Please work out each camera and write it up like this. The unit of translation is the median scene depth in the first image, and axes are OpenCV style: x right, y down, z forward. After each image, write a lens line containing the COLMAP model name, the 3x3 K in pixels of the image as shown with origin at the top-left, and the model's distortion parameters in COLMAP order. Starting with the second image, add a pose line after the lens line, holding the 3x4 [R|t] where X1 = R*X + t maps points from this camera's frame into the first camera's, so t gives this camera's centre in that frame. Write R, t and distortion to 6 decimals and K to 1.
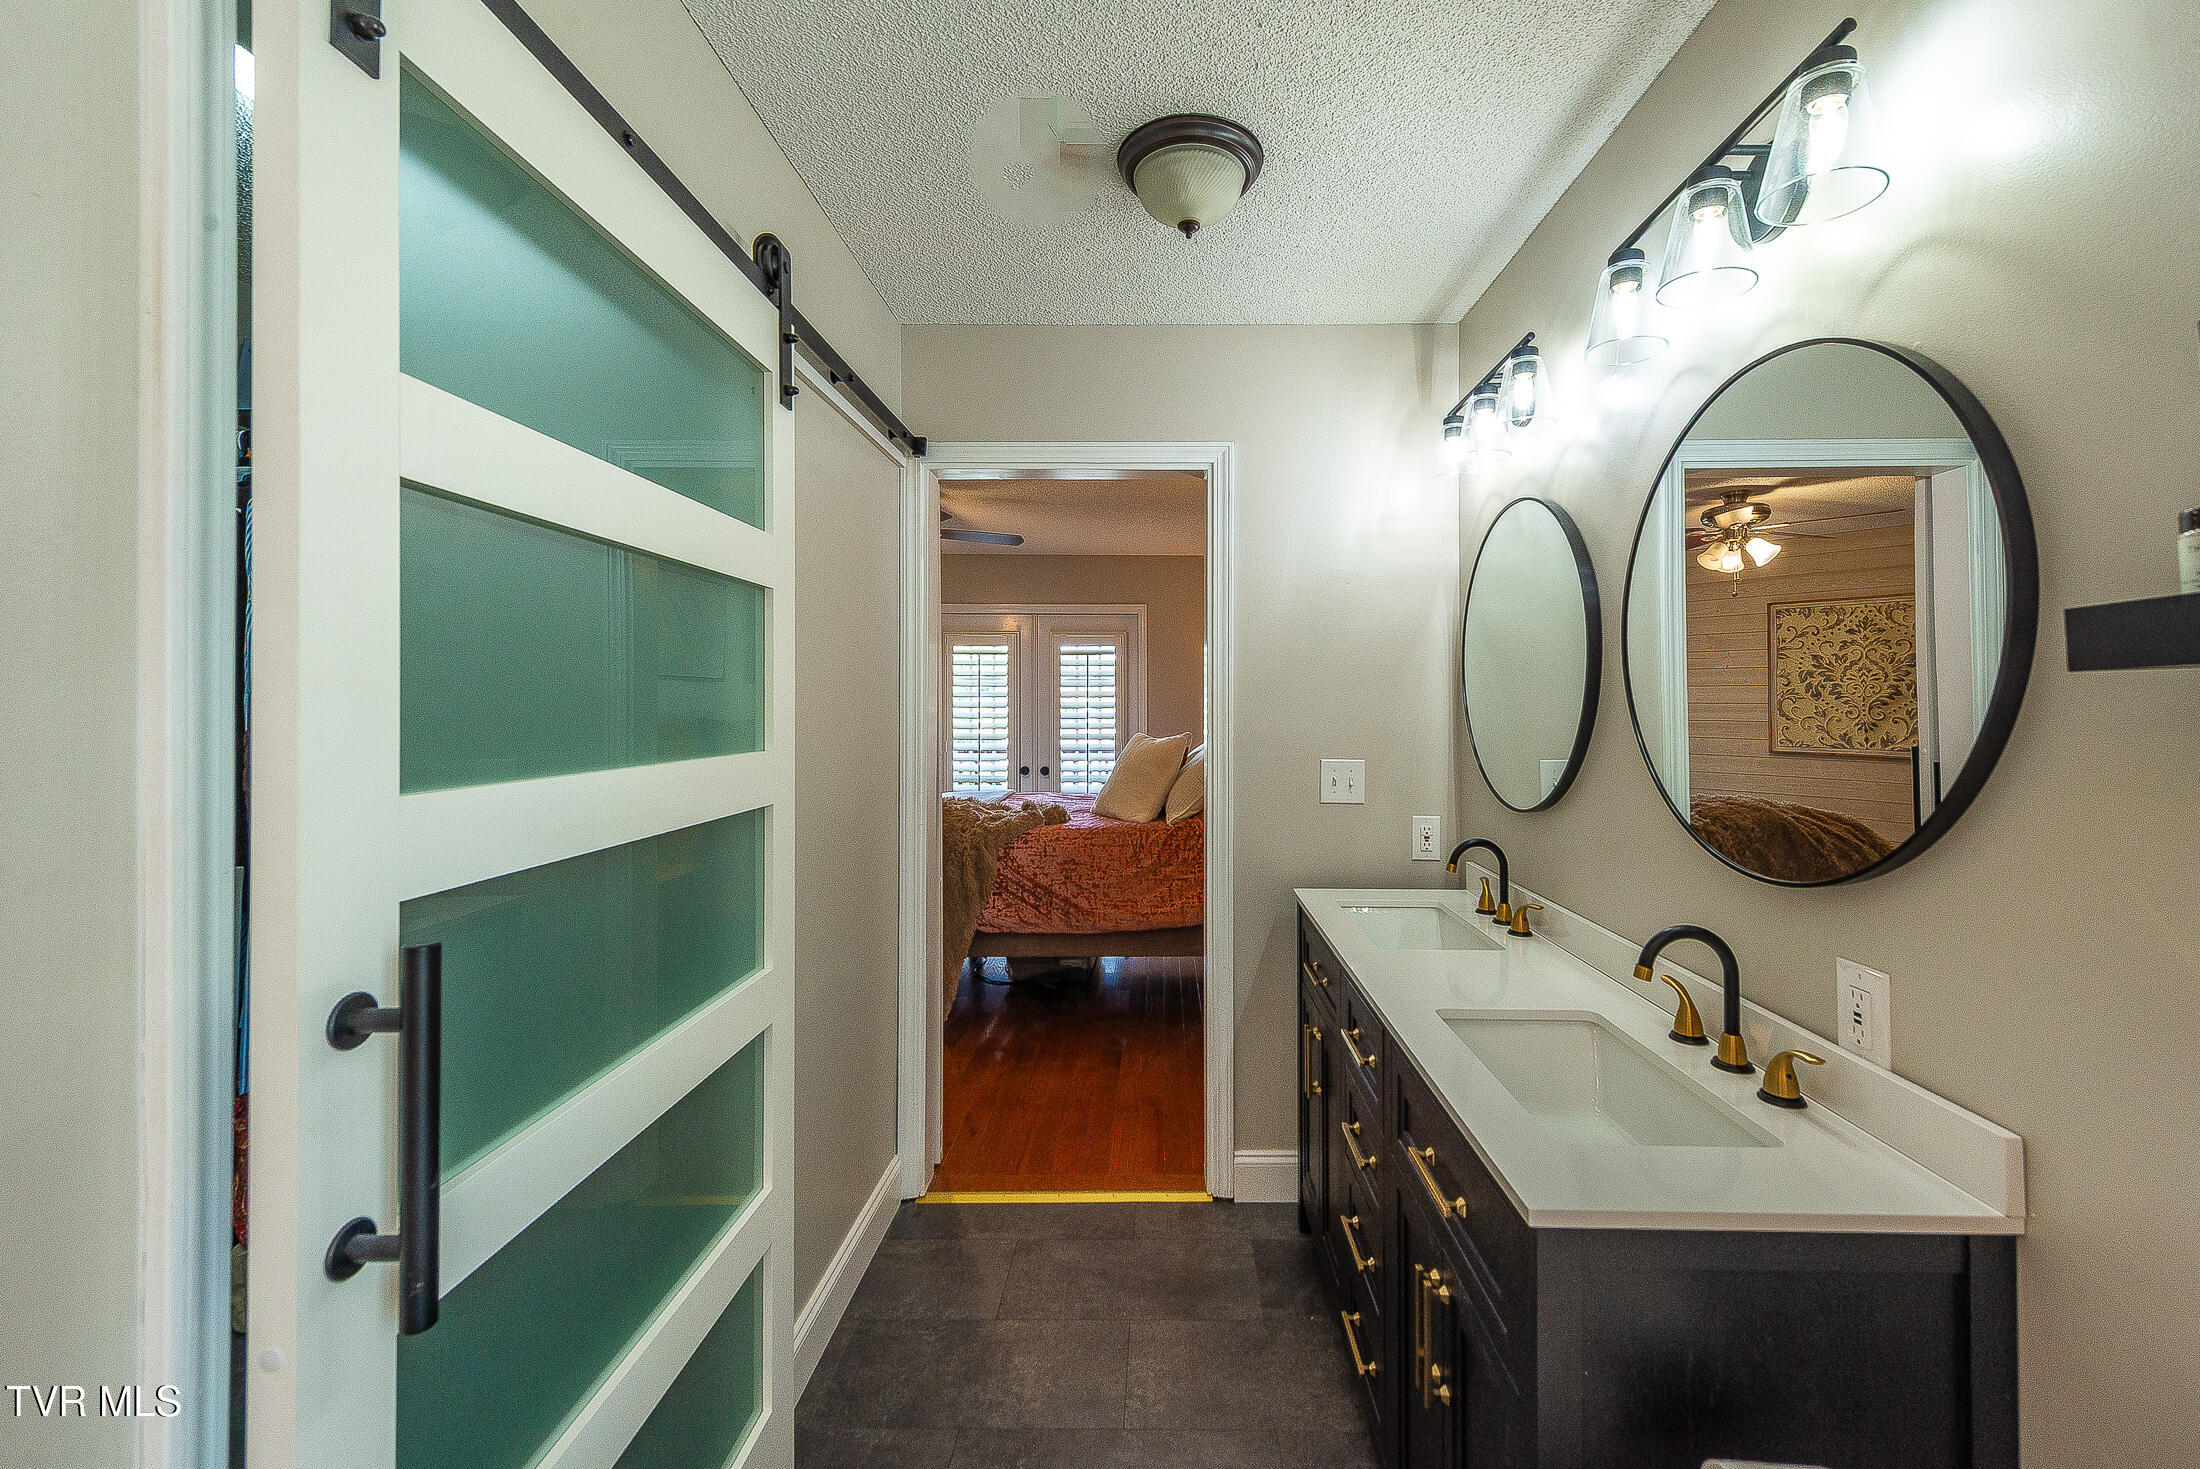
lens RADIAL K [[916.2, 0, 1106.2], [0, 916.2, 689.7], [0, 0, 1]] dist [0.025591, -0.010266]
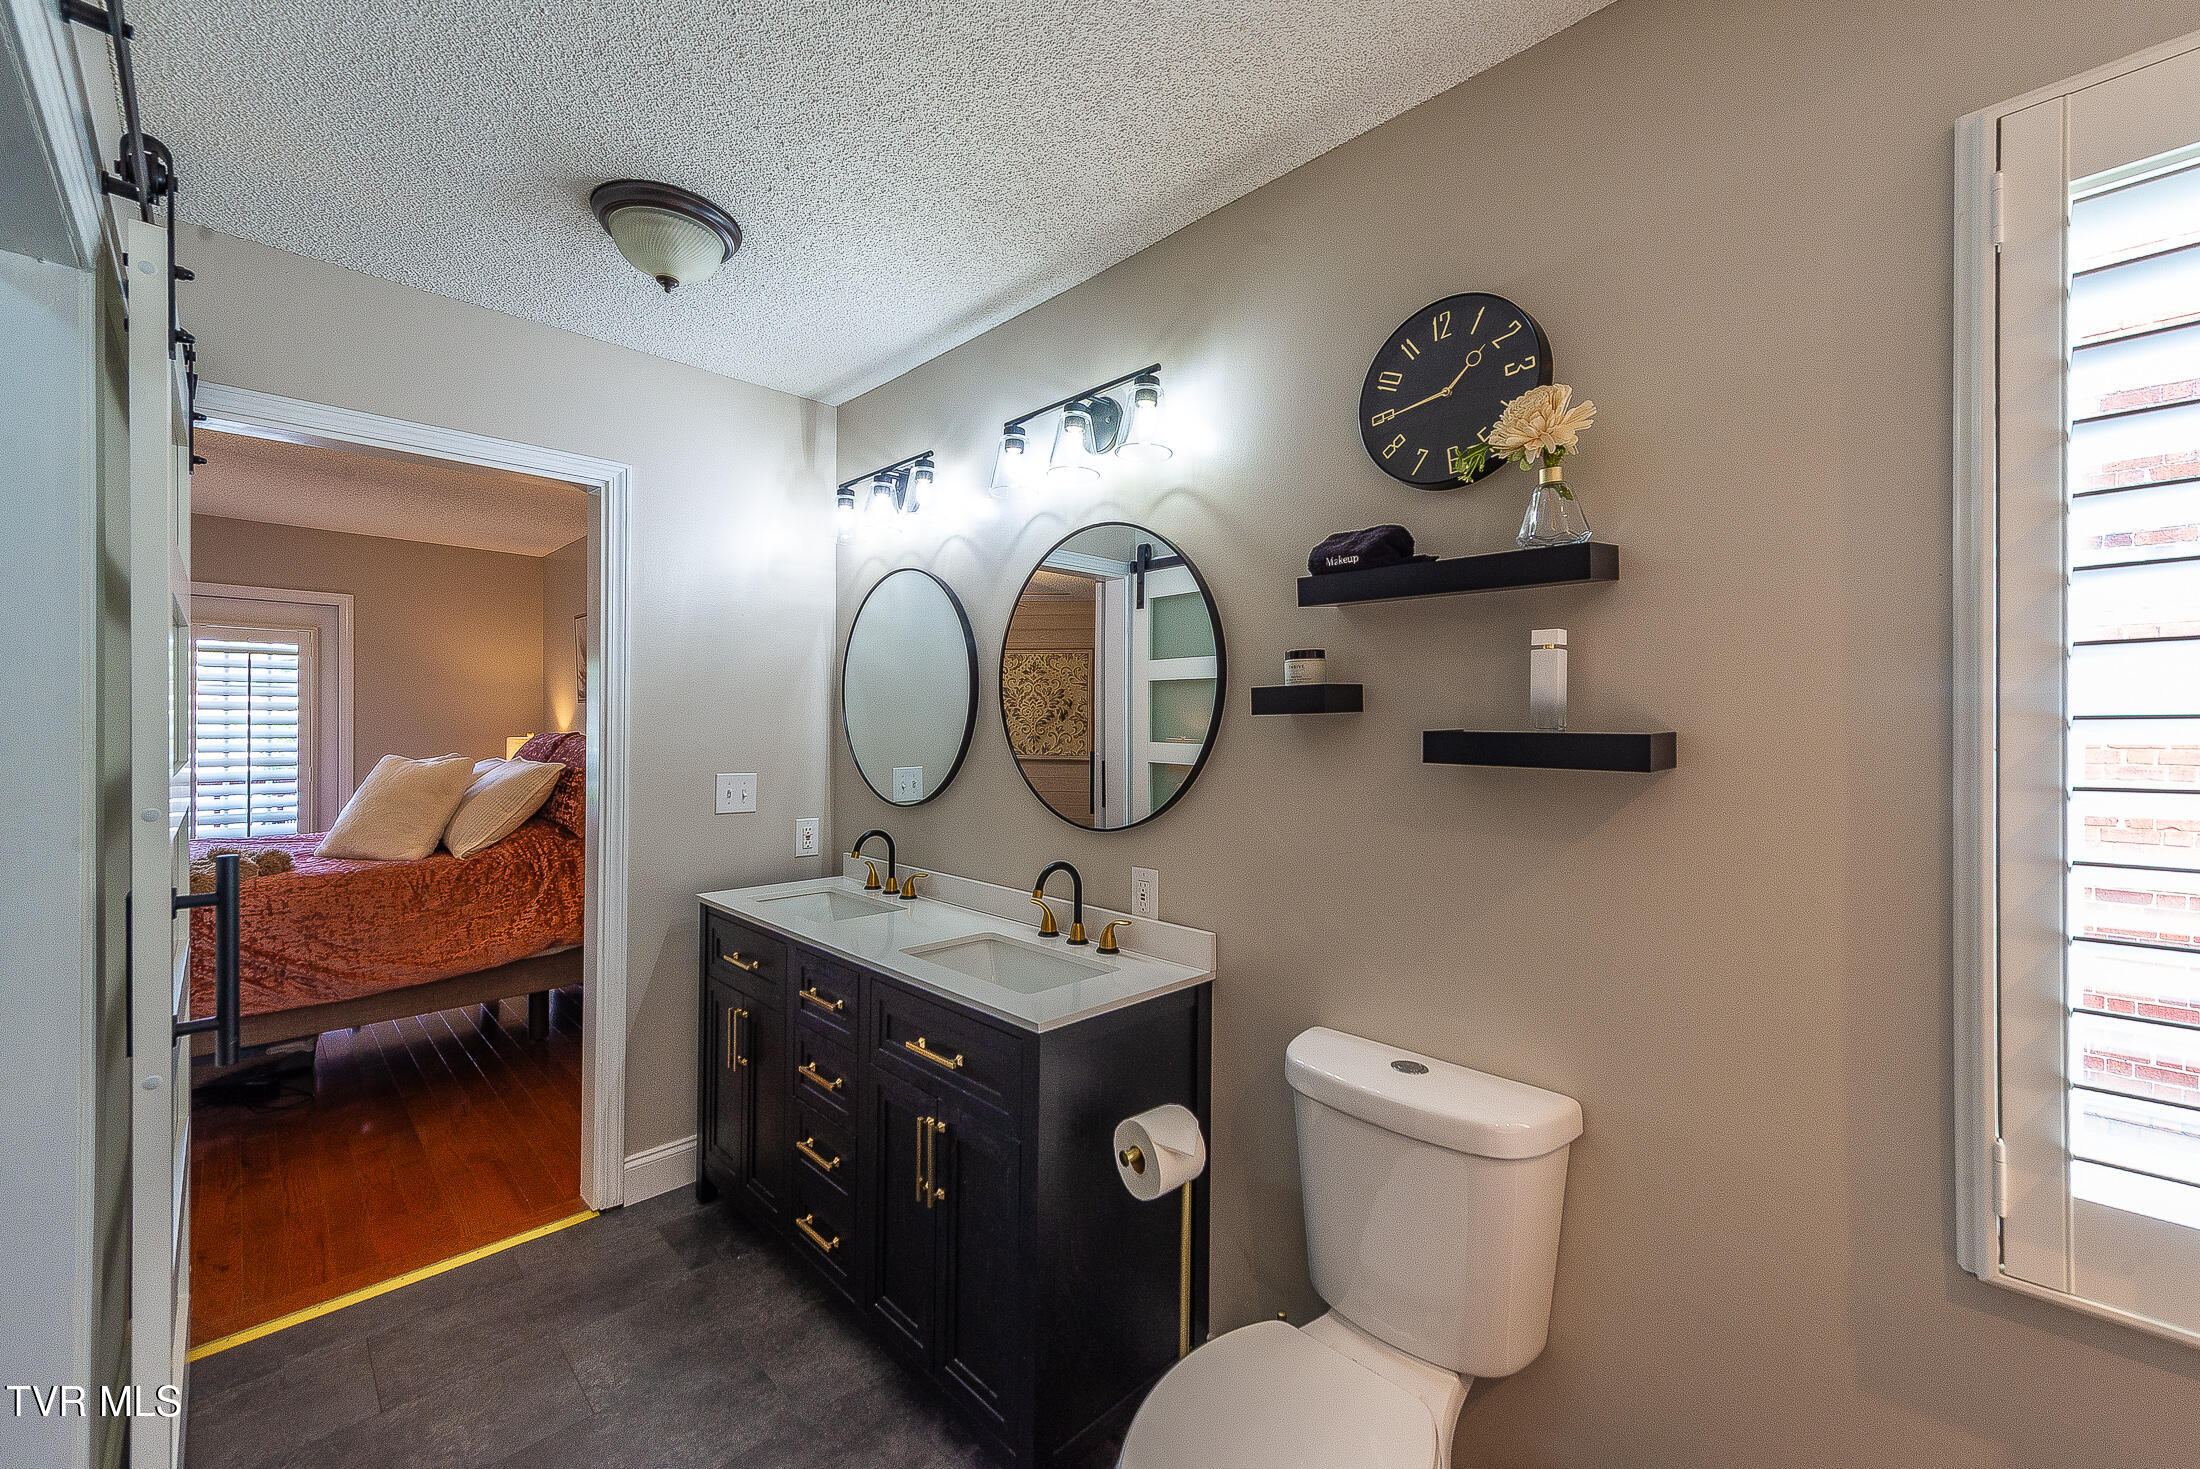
lens RADIAL K [[880.3, 0, 1103.7], [0, 880.3, 722.0], [0, 0, 1]] dist [0.025185, -0.010127]
pose [[0.706381, 0.006095, 0.707805, -0.194807], [-0.017604, 0.999805, 0.008959, -0.003935], [-0.707612, -0.018789, 0.706351, -0.071772]]
